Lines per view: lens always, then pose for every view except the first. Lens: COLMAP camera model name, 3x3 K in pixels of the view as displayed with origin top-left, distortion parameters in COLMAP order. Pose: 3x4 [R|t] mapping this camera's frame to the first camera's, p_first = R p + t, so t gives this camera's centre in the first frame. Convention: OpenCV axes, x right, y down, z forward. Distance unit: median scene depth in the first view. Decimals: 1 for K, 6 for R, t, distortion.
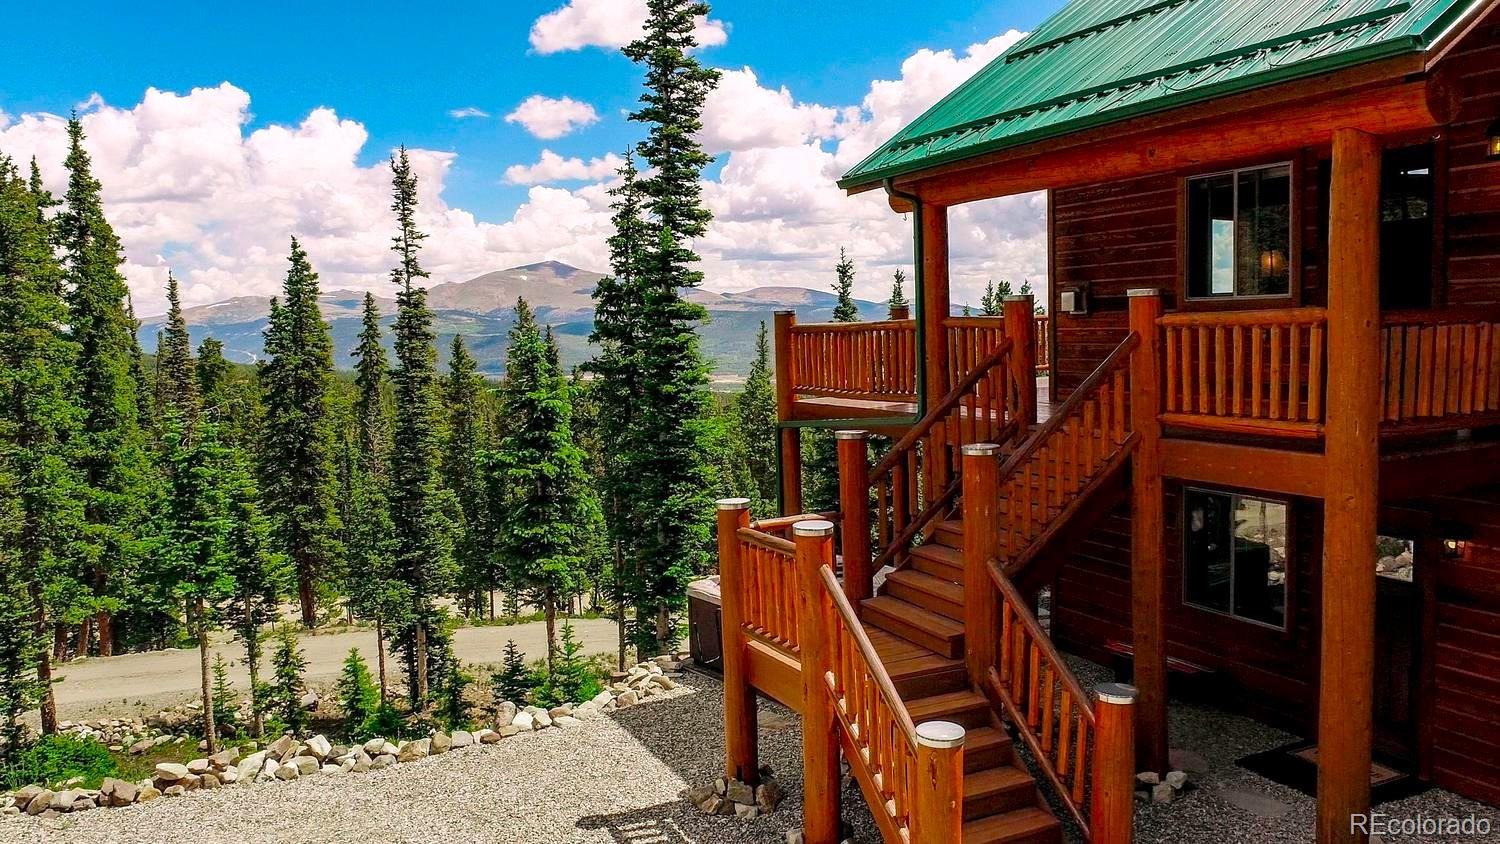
lens RADIAL K [[1084.6, 0, 750.0], [0, 1084.6, 422.0], [0, 0, 1]] dist [-0.013294, 0.005534]
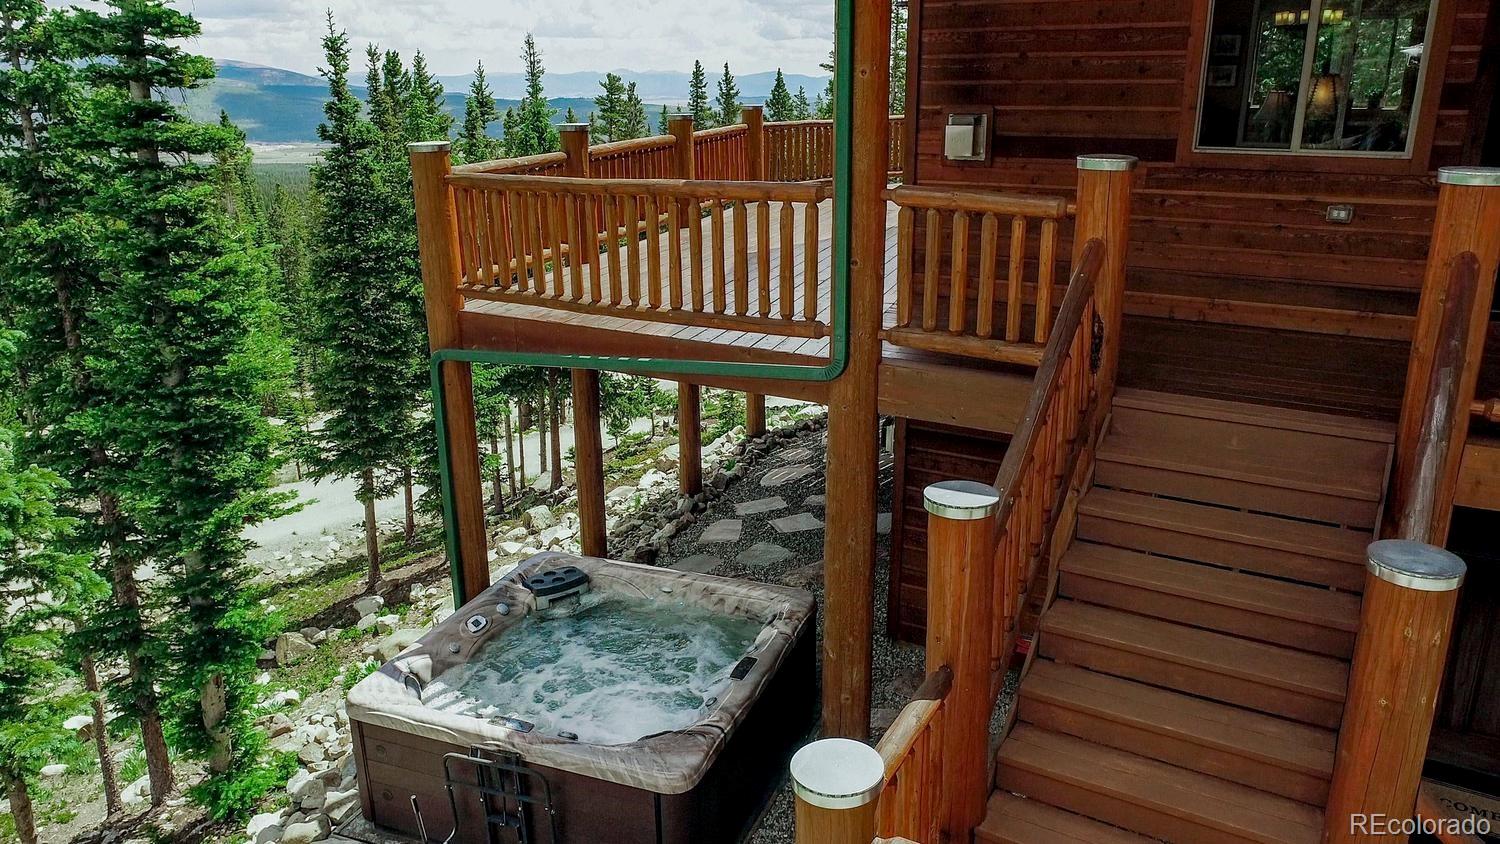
lens RADIAL K [[1084.6, 0, 750.0], [0, 1084.6, 422.0], [0, 0, 1]] dist [-0.013294, 0.005534]
pose [[0.836022, -0.144011, 0.529460, -0.131966], [0.033153, 0.976438, 0.213238, -0.075355], [-0.547693, -0.160718, 0.821098, 0.443201]]
